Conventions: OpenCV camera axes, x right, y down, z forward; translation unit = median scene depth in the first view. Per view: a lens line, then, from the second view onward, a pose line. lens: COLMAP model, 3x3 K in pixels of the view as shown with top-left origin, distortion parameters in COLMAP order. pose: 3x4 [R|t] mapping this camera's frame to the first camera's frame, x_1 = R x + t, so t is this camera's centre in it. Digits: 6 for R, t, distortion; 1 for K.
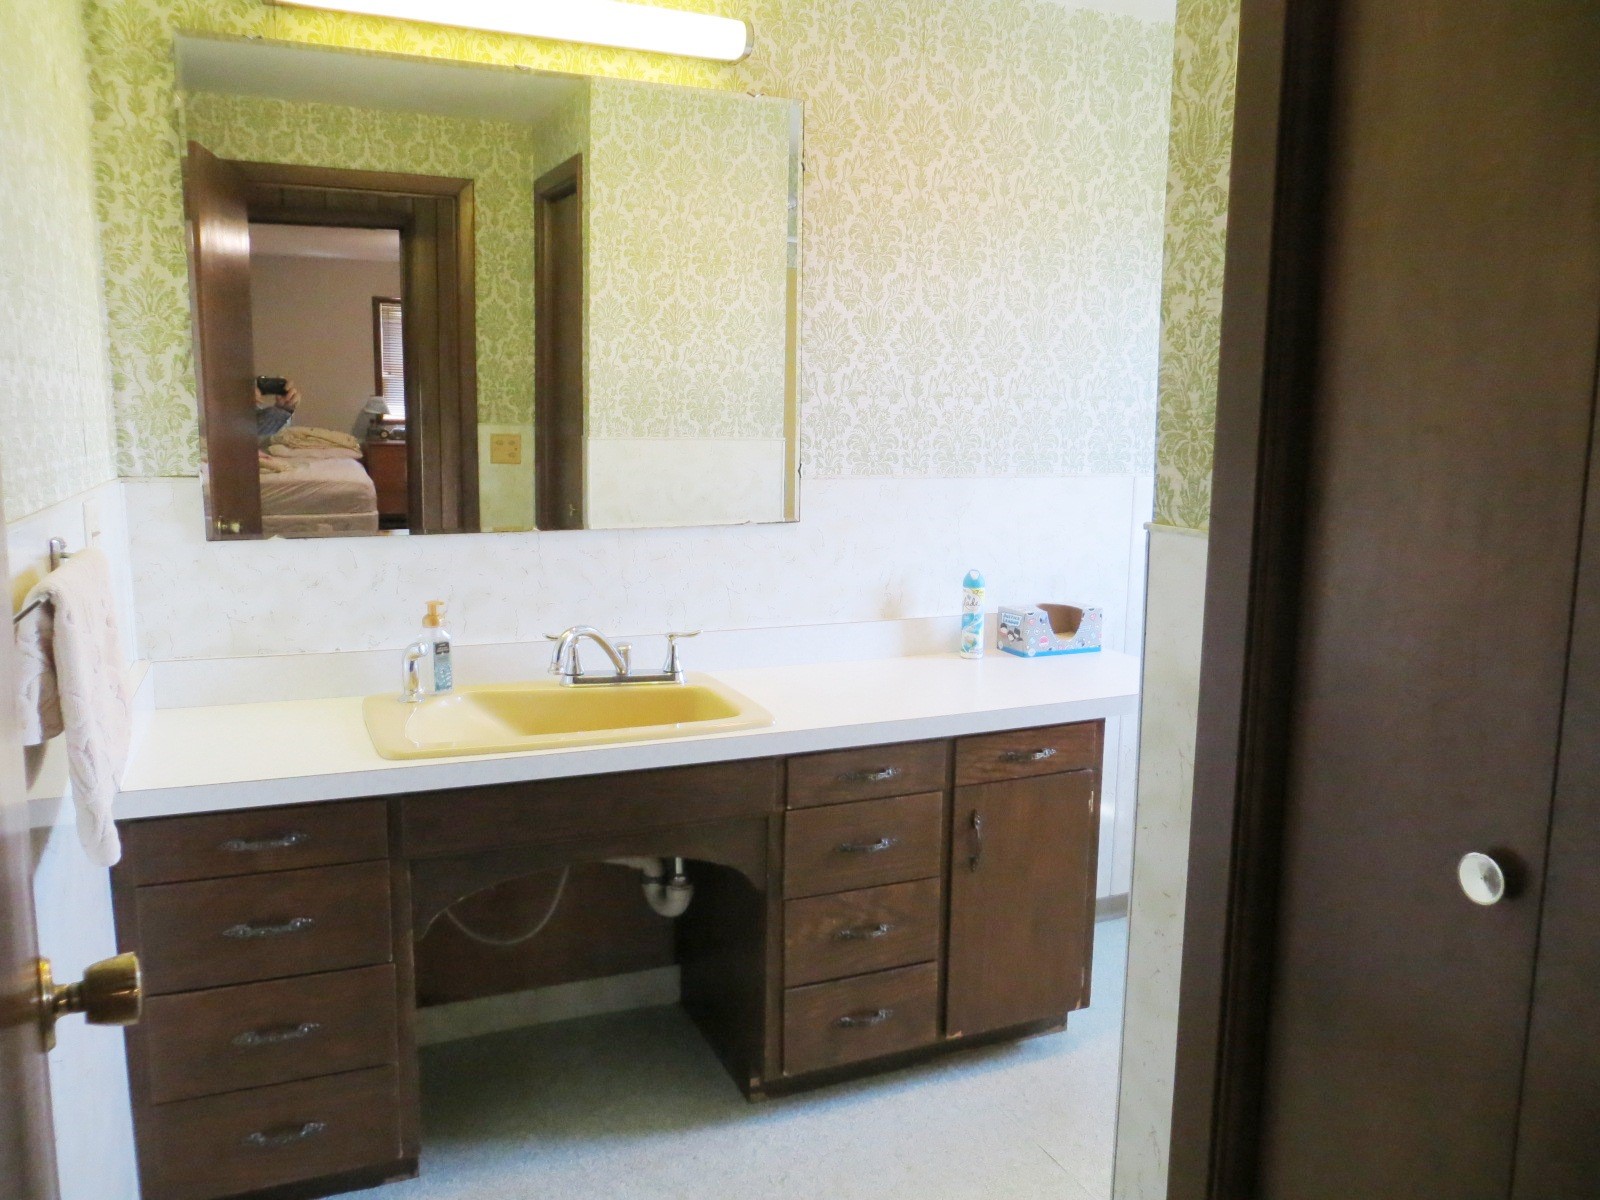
lens RADIAL K [[1196.2, 0, 793.4], [0, 1196.2, 599.7], [0, 0, 1]] dist [-0.012559, -0.005649]
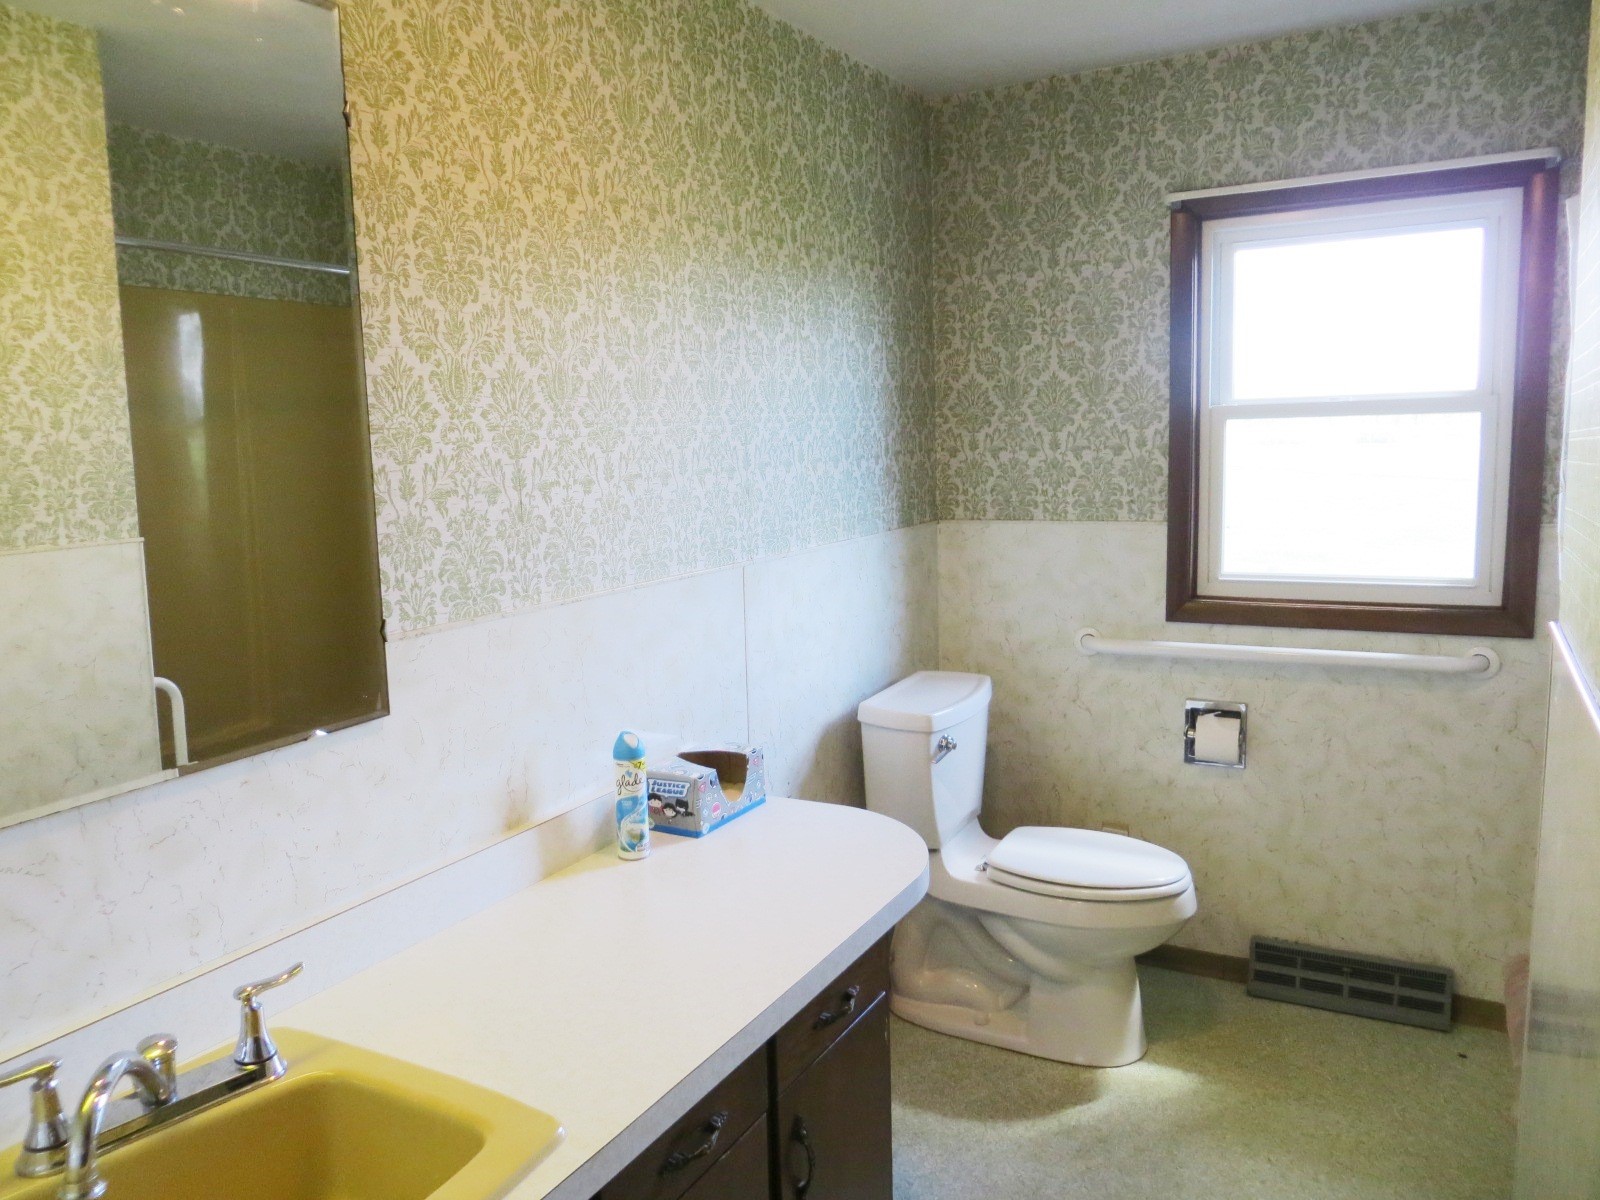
lens RADIAL K [[1196.2, 0, 799.4], [0, 1196.2, 600.1], [0, 0, 1]] dist [-0.012559, -0.005649]
pose [[0.789504, -0.120407, 0.601818, -0.178228], [0.128567, 0.991257, 0.029661, -0.108818], [-0.600128, 0.053957, 0.798082, 0.380592]]
